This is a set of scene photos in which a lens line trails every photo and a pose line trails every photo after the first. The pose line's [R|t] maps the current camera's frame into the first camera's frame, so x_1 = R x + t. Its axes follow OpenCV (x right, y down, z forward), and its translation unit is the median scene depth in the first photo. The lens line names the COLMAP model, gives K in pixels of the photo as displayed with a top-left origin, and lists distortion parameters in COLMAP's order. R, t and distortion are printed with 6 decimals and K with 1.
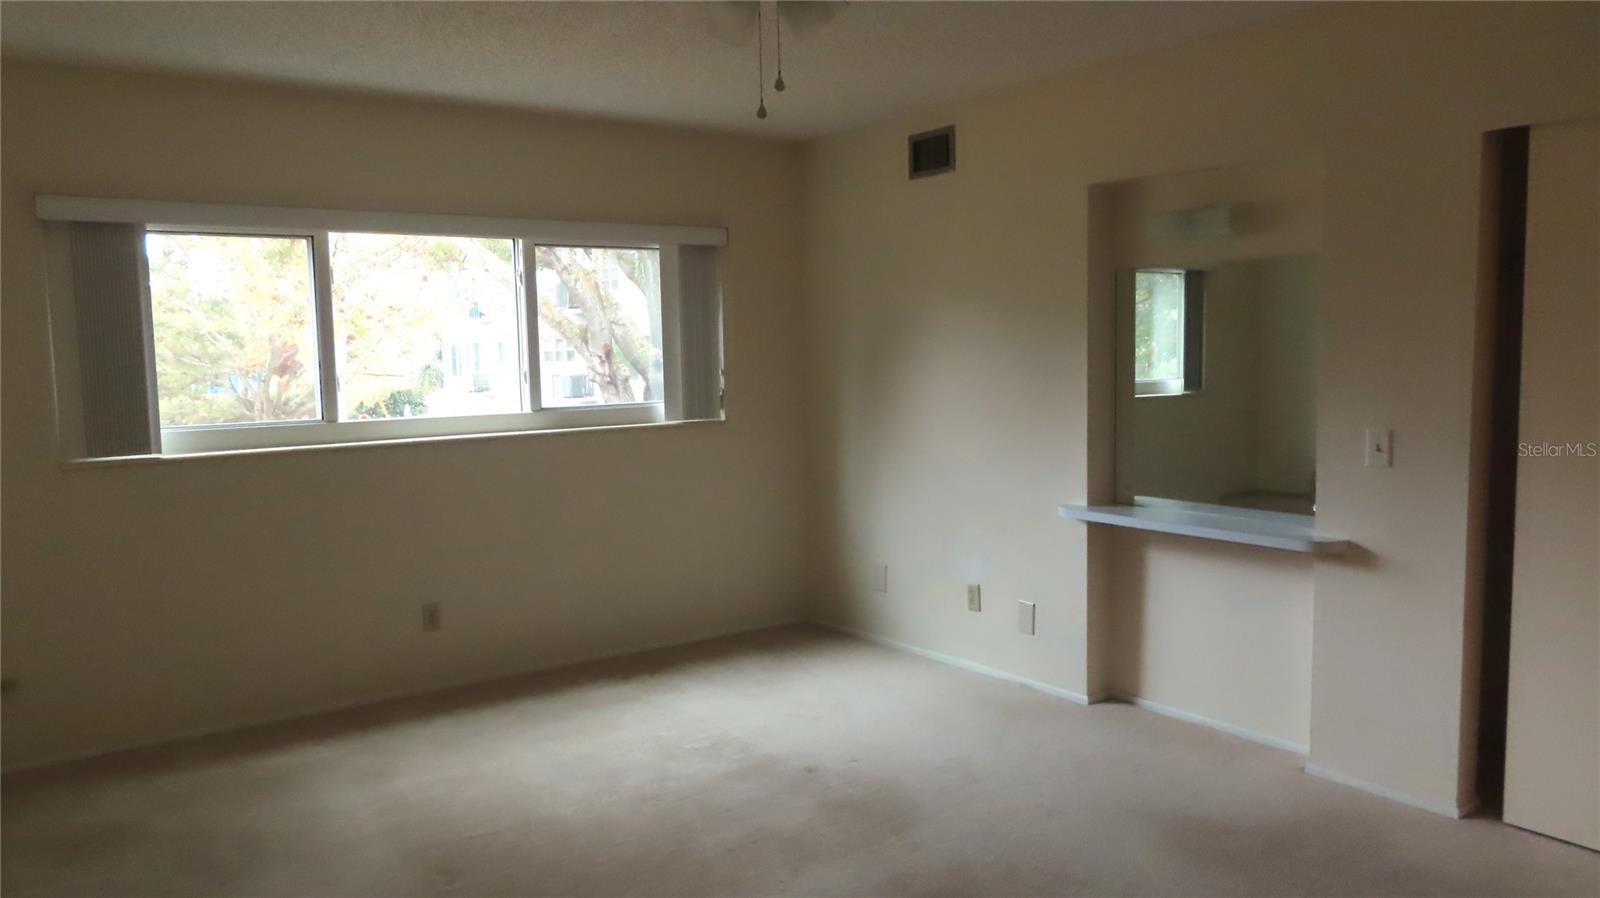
lens RADIAL K [[1146.8, 0, 800.0], [0, 1146.8, 449.0], [0, 0, 1]] dist [-0.000156, -0.003609]
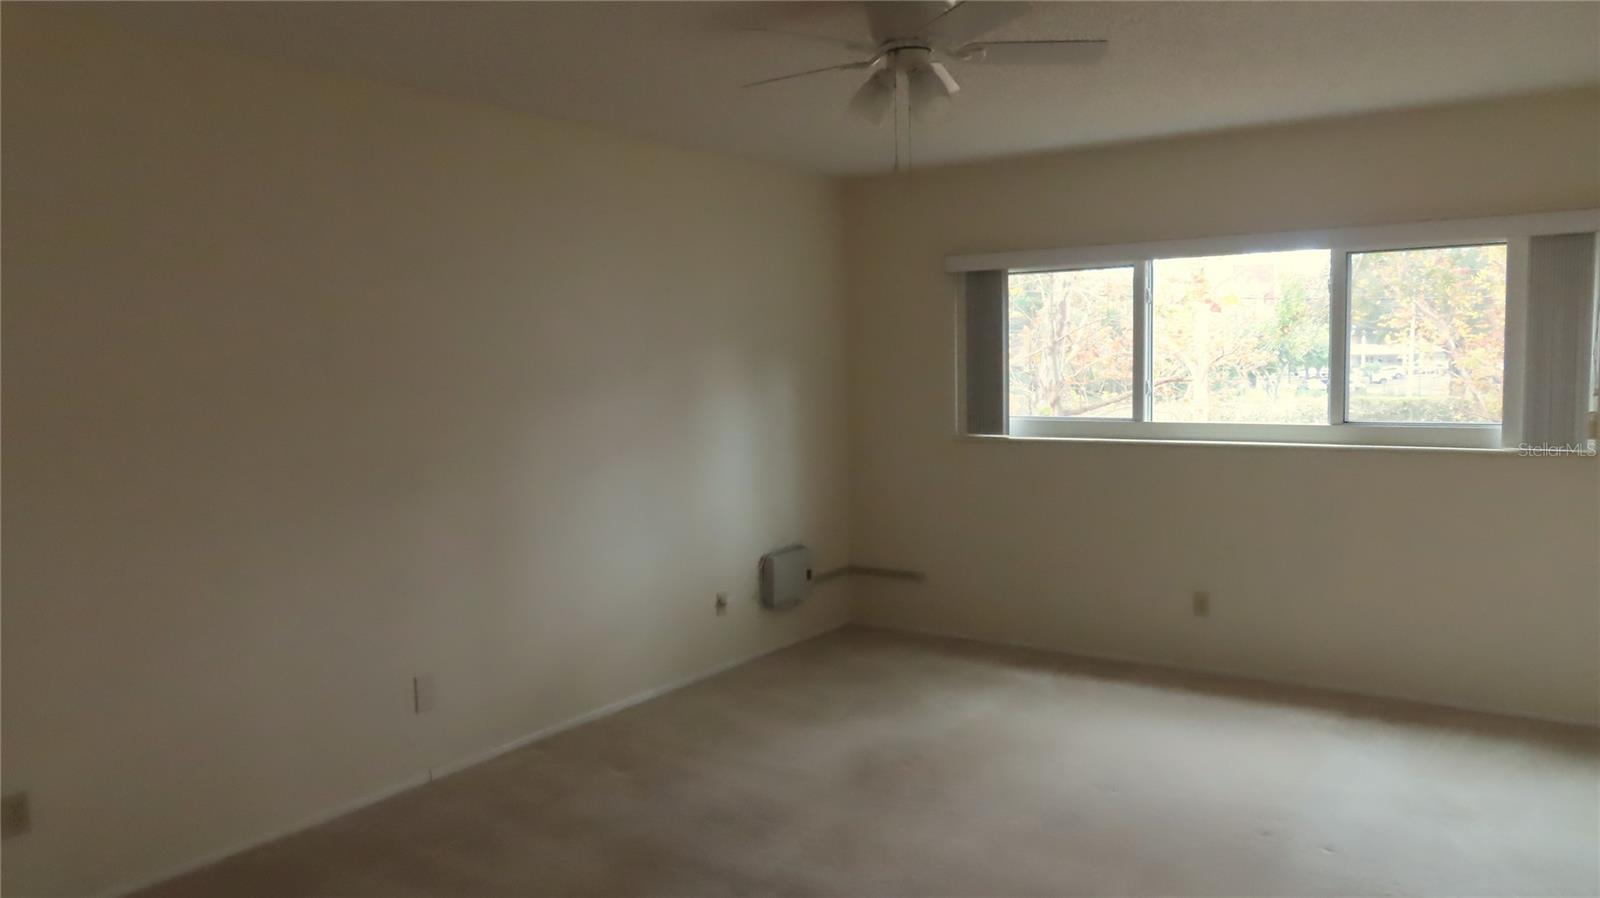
lens RADIAL K [[1146.8, 0, 800.0], [0, 1146.8, 449.0], [0, 0, 1]] dist [-0.000156, -0.003609]
pose [[0.334621, 0.087177, -0.938312, 0.567356], [-0.077018, 0.994911, 0.064969, -0.042995], [0.939200, 0.050527, 0.339632, 0.258128]]
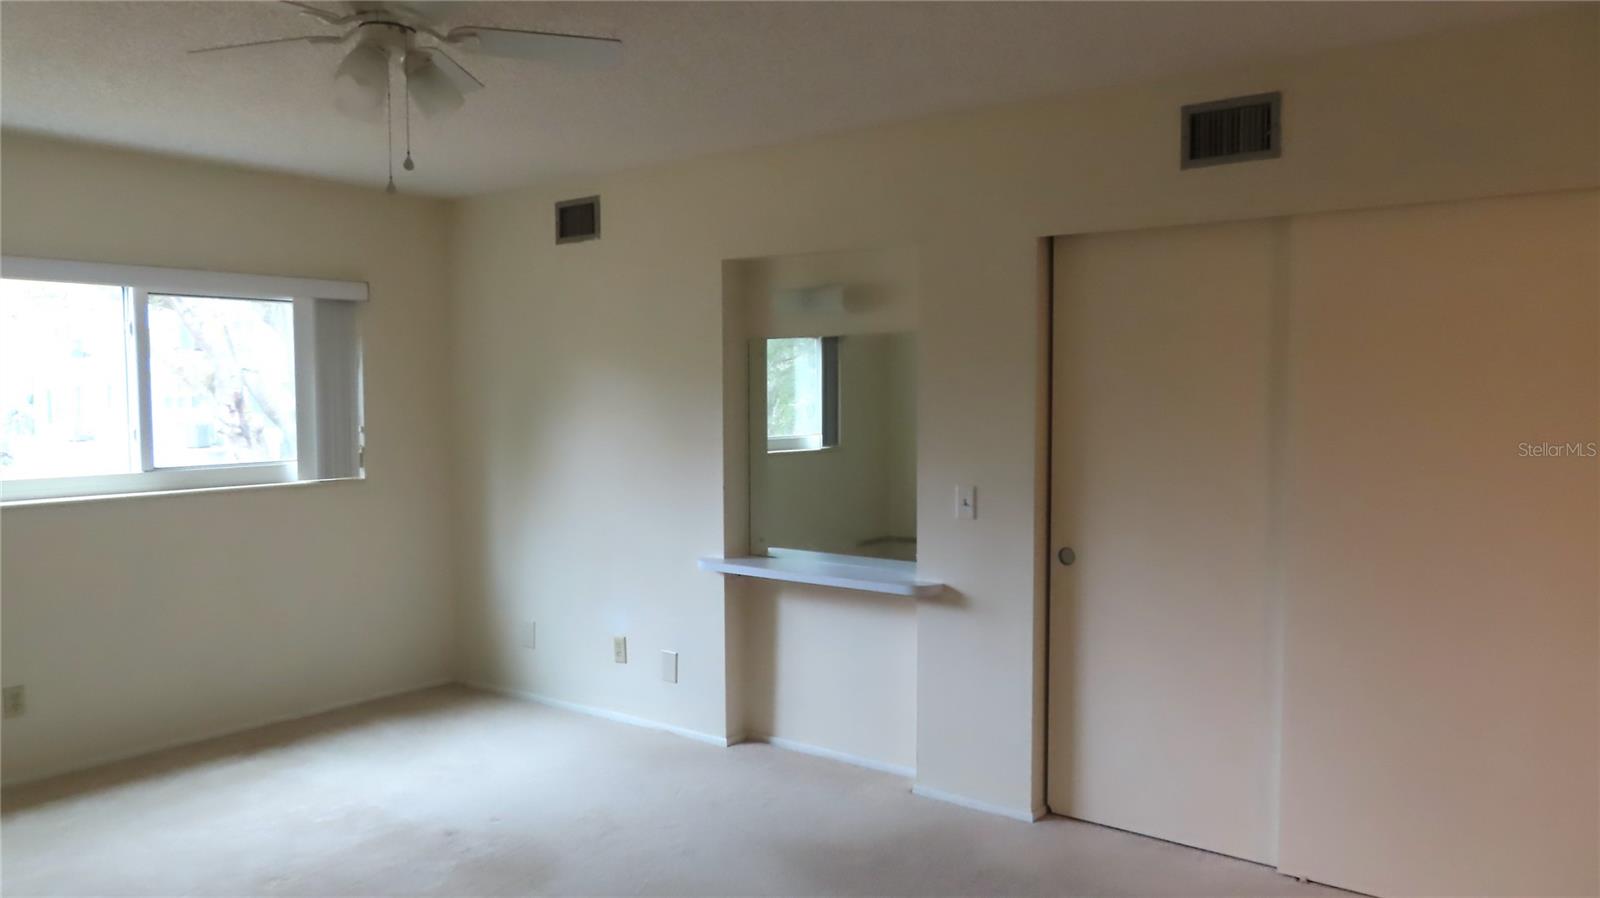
lens RADIAL K [[1146.8, 0, 800.0], [0, 1146.8, 449.0], [0, 0, 1]] dist [-0.000156, -0.003609]
pose [[0.959024, 0.000276, 0.283326, 0.014950], [0.011707, 0.999107, -0.040600, -0.007556], [-0.283084, 0.042253, 0.958164, -0.044214]]
